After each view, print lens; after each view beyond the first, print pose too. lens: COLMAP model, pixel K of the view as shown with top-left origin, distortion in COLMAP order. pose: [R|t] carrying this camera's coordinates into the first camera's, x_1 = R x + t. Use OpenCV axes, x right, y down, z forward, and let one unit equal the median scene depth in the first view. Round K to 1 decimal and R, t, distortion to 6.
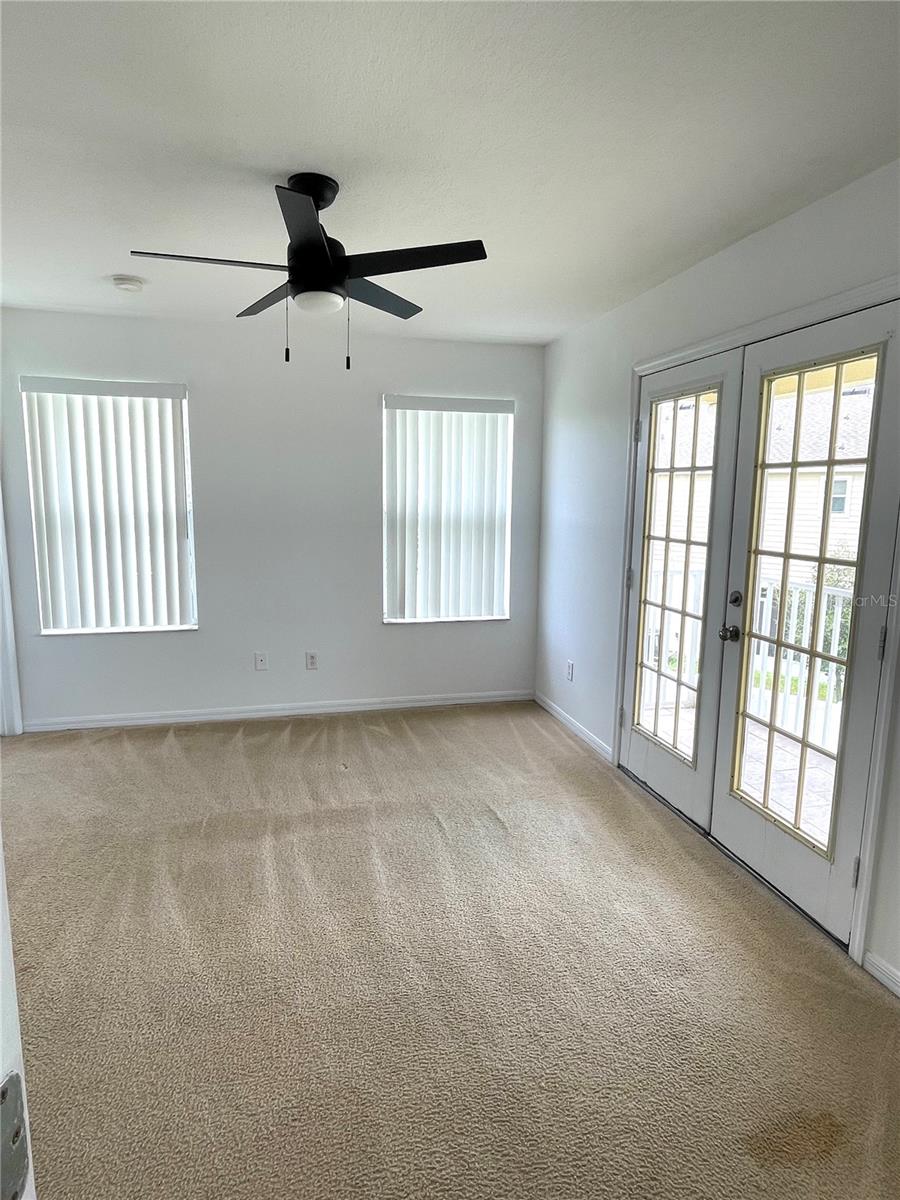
lens RADIAL K [[674.1, 0, 450.1], [0, 674.1, 604.6], [0, 0, 1]] dist [-0.018805, -0.000945]
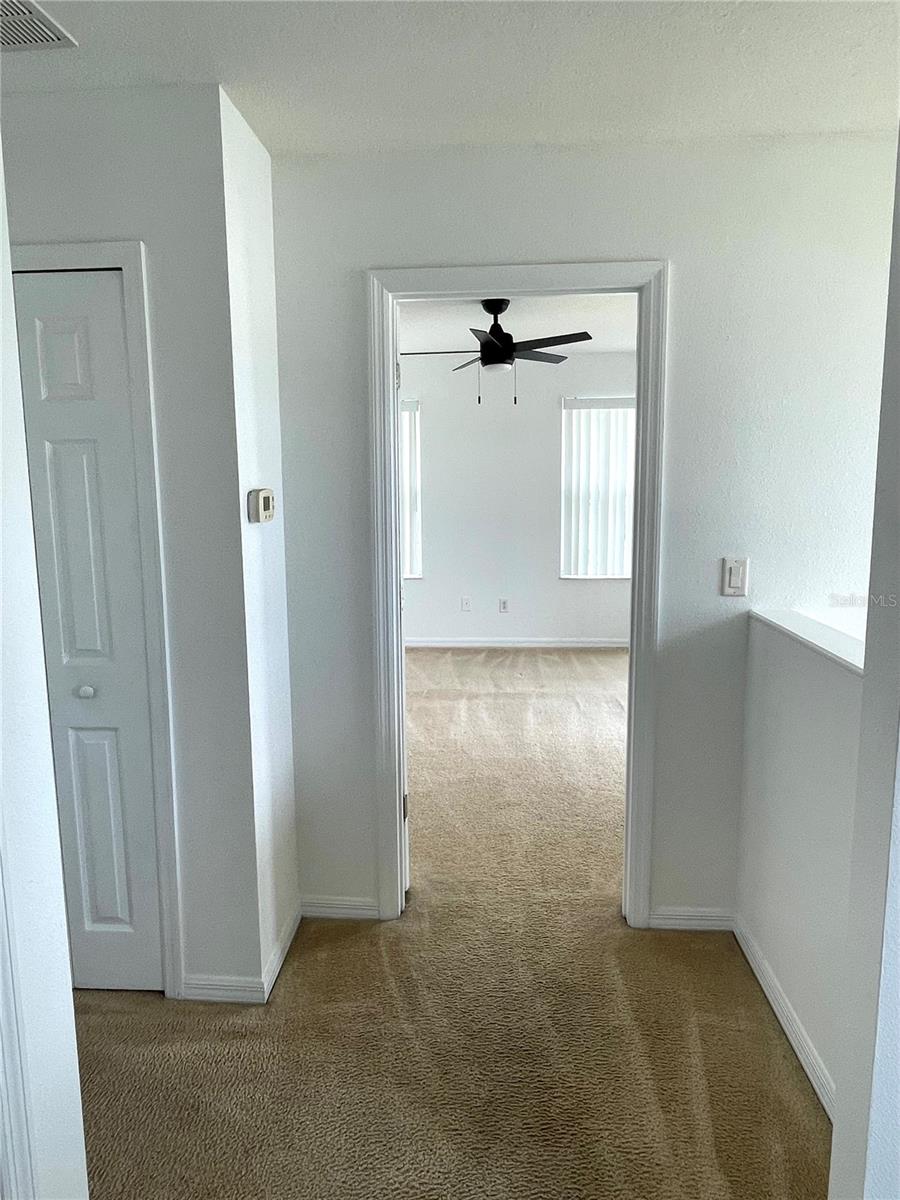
lens RADIAL K [[795.4, 0, 444.9], [0, 795.4, 596.3], [0, 0, 1]] dist [0.002829, -0.001634]
pose [[0.949843, 0.025153, -0.311715, 0.234028], [-0.026730, 0.999642, -0.000788, 0.099563], [0.311584, 0.009081, 0.950175, -0.701896]]
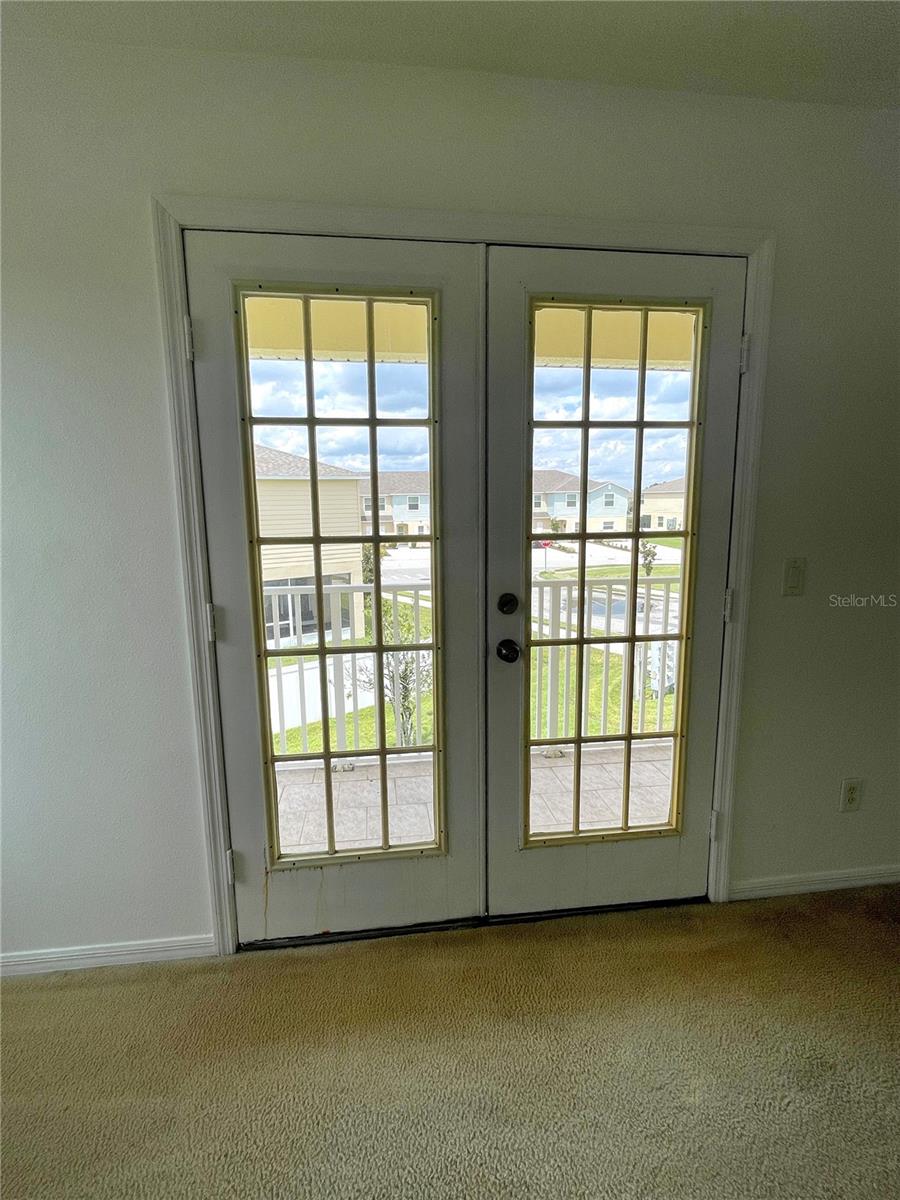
lens RADIAL K [[630.3, 0, 453.5], [0, 630.3, 577.5], [0, 0, 1]] dist [0.004123, 0.000663]
pose [[0.109503, -0.194375, 0.974796, -0.234457], [0.167265, 0.970312, 0.174692, -0.157398], [-0.979812, 0.143920, 0.138764, 0.895922]]
